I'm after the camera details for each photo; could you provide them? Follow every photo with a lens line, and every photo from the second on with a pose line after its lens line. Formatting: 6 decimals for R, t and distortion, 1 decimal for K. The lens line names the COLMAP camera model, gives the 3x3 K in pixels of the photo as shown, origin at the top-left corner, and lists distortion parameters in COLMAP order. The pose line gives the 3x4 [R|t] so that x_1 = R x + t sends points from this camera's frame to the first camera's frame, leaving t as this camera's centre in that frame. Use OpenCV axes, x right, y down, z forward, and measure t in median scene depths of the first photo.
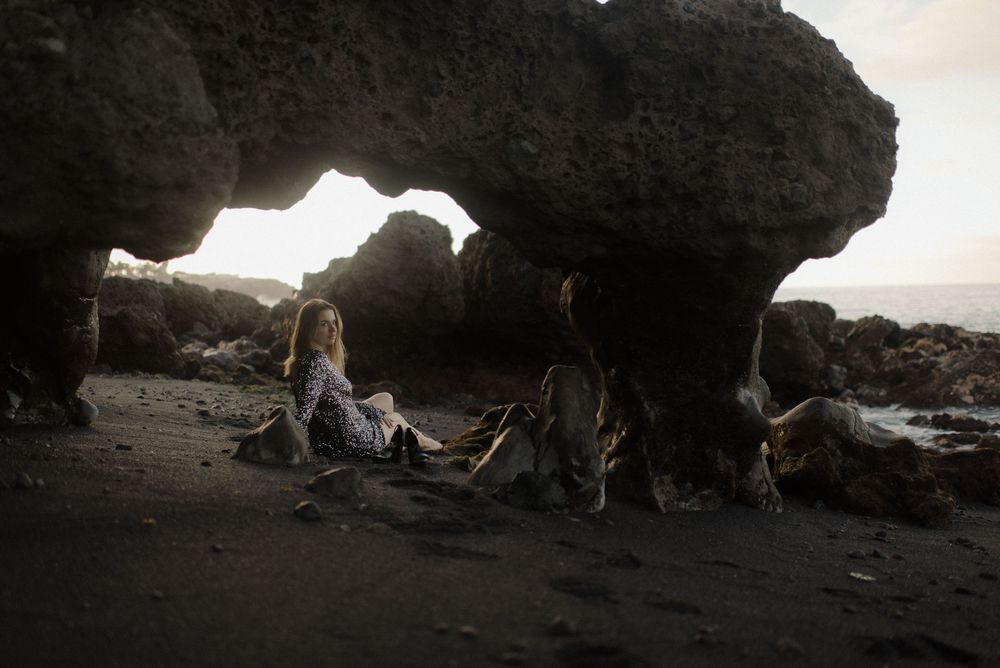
lens RADIAL K [[1092.4, 0, 500.0], [0, 1092.4, 334.0], [0, 0, 1]] dist [0.006331, -0.007042]
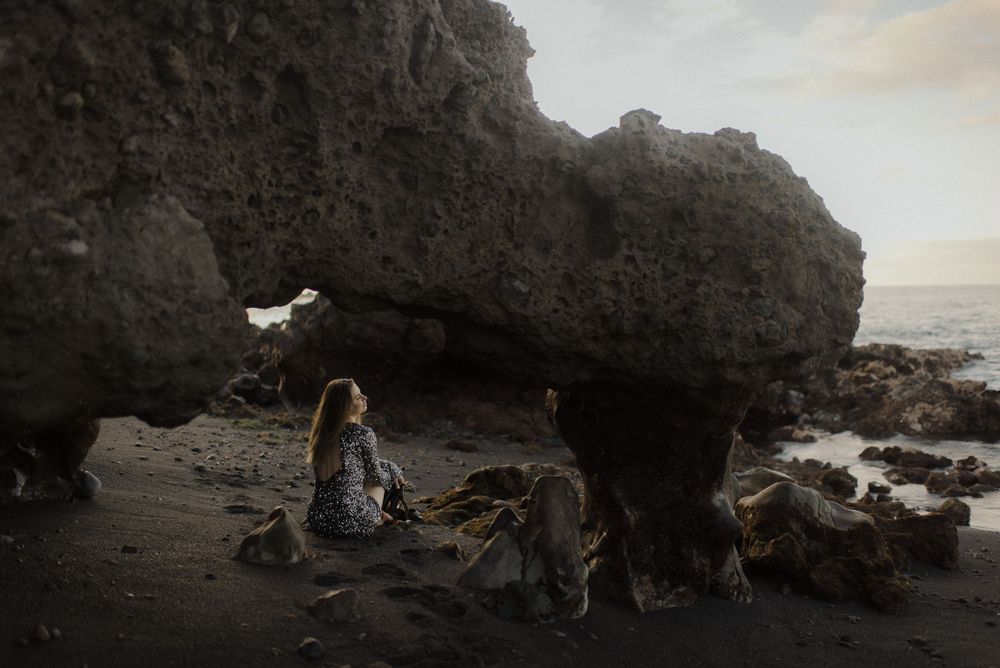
lens RADIAL K [[1035.2, 0, 500.0], [0, 1035.2, 334.0], [0, 0, 1]] dist [0.002442, 0.007643]
pose [[0.999656, 0.005929, 0.025540, -0.018333], [-0.006074, 0.999966, 0.005596, -0.127823], [-0.025506, -0.005749, 0.999658, -0.001714]]
